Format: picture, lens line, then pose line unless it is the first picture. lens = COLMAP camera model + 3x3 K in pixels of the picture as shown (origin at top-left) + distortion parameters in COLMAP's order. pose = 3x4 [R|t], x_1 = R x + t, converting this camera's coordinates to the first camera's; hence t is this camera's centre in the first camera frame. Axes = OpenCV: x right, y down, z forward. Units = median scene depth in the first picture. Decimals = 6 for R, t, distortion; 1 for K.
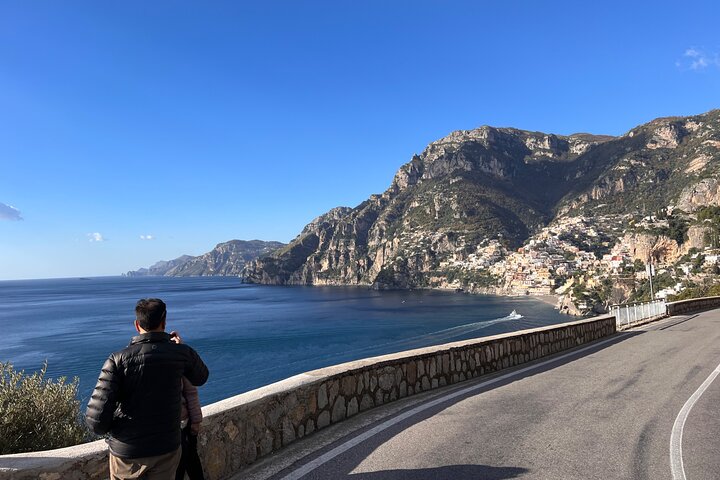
lens RADIAL K [[510.4, 0, 359.5], [0, 510.4, 255.8], [0, 0, 1]] dist [-0.004076, -0.007072]
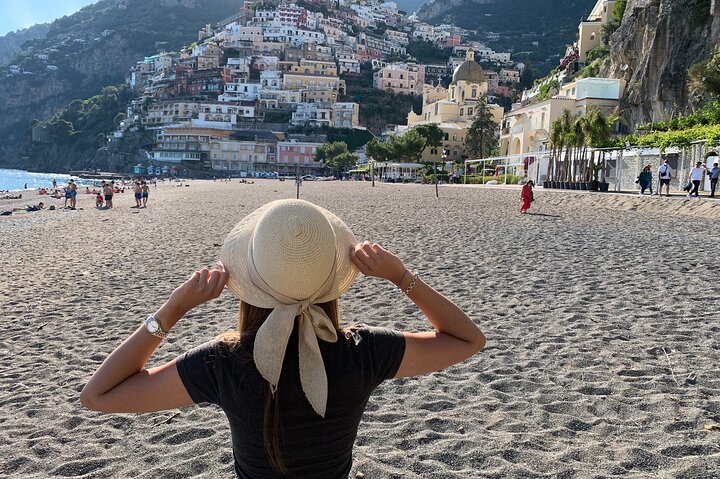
lens RADIAL K [[569.7, 0, 359.0], [0, 569.7, 226.5], [0, 0, 1]] dist [-0.008733, -0.002352]
pose [[0.950095, 0.044221, 0.308810, 0.309954], [-0.076083, 0.992857, 0.091904, 0.069444], [-0.302540, -0.110813, 0.946673, 0.772183]]
